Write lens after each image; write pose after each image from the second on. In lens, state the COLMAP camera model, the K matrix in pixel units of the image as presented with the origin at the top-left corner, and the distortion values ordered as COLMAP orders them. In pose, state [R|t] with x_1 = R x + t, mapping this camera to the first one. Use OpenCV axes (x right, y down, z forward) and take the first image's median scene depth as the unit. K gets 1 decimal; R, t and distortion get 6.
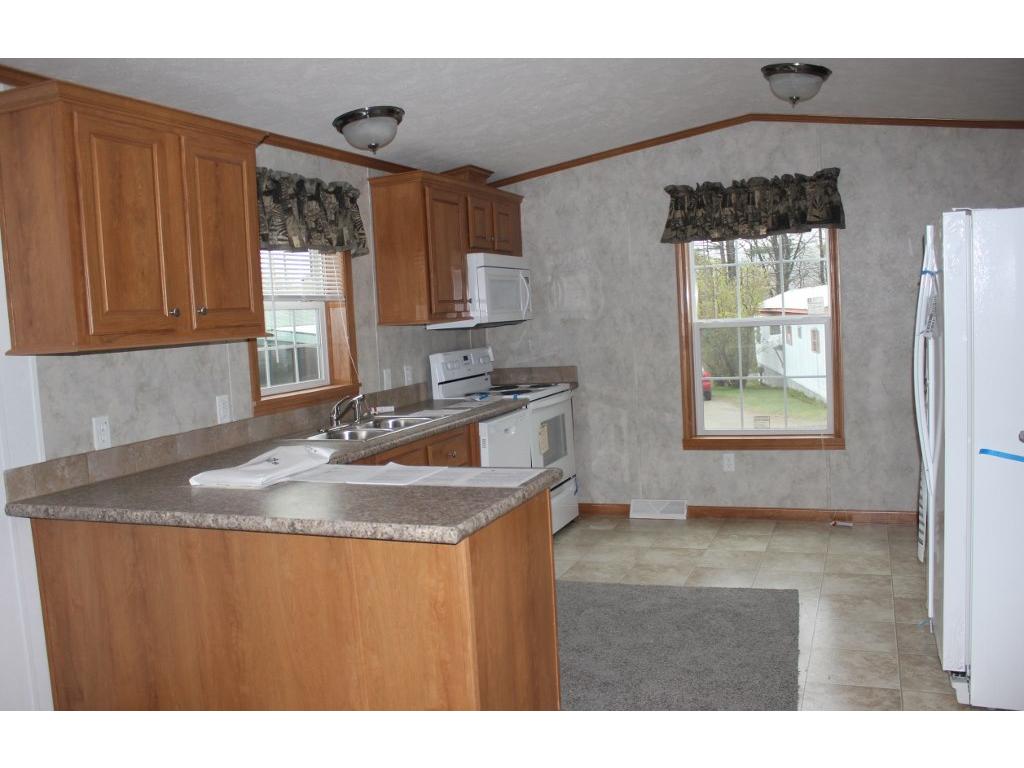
lens RADIAL K [[879.8, 0, 512.7], [0, 879.8, 362.7], [0, 0, 1]] dist [-0.103298, 0.003862]
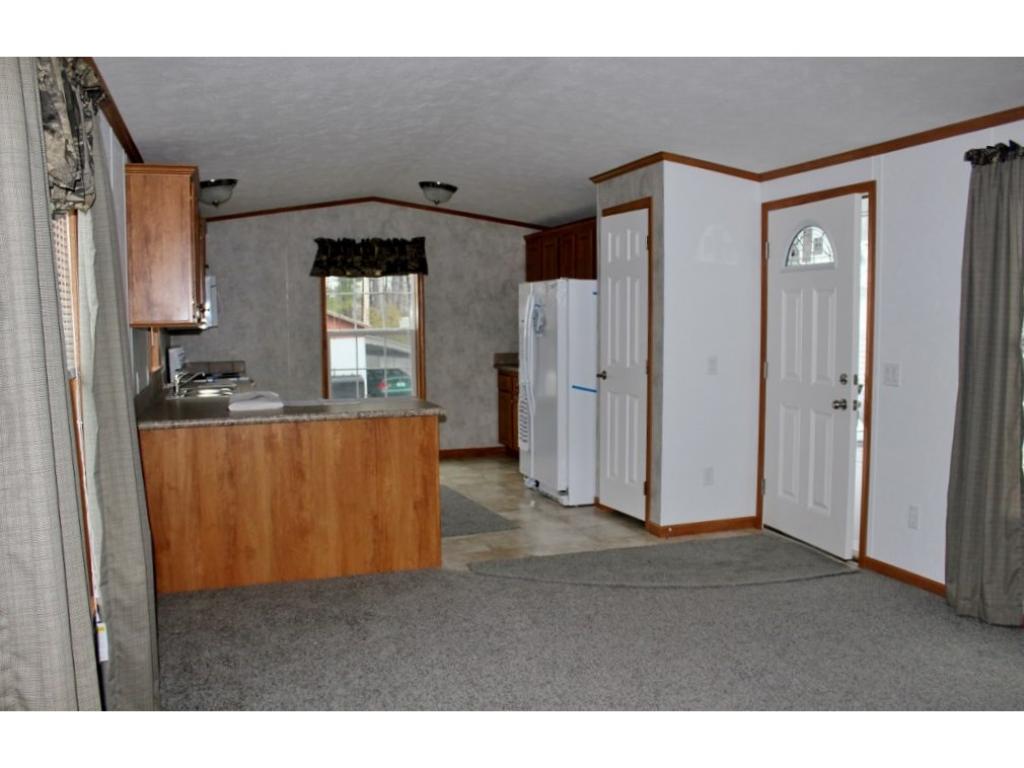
lens RADIAL K [[846.8, 0, 512.0], [0, 846.8, 384.0], [0, 0, 1]] dist [-0.176113, 0.182857]
pose [[0.758792, -0.007798, 0.651286, -0.519207], [0.011163, 0.999937, -0.001034, 0.051184], [-0.651237, 0.008055, 0.758832, -0.293242]]
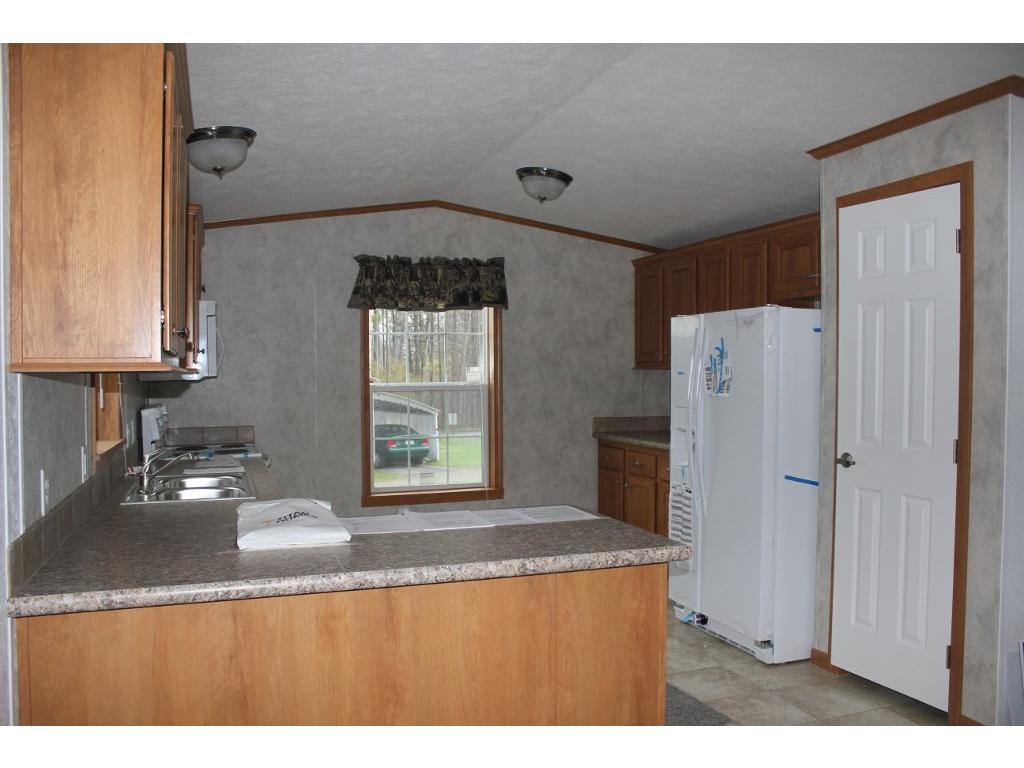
lens RADIAL K [[846.8, 0, 512.0], [0, 846.8, 384.0], [0, 0, 1]] dist [-0.176113, 0.182857]
pose [[0.756418, 0.040206, 0.652852, -0.355197], [0.003906, 0.997814, -0.065976, 0.021386], [-0.654077, 0.052455, 0.754607, 0.133290]]
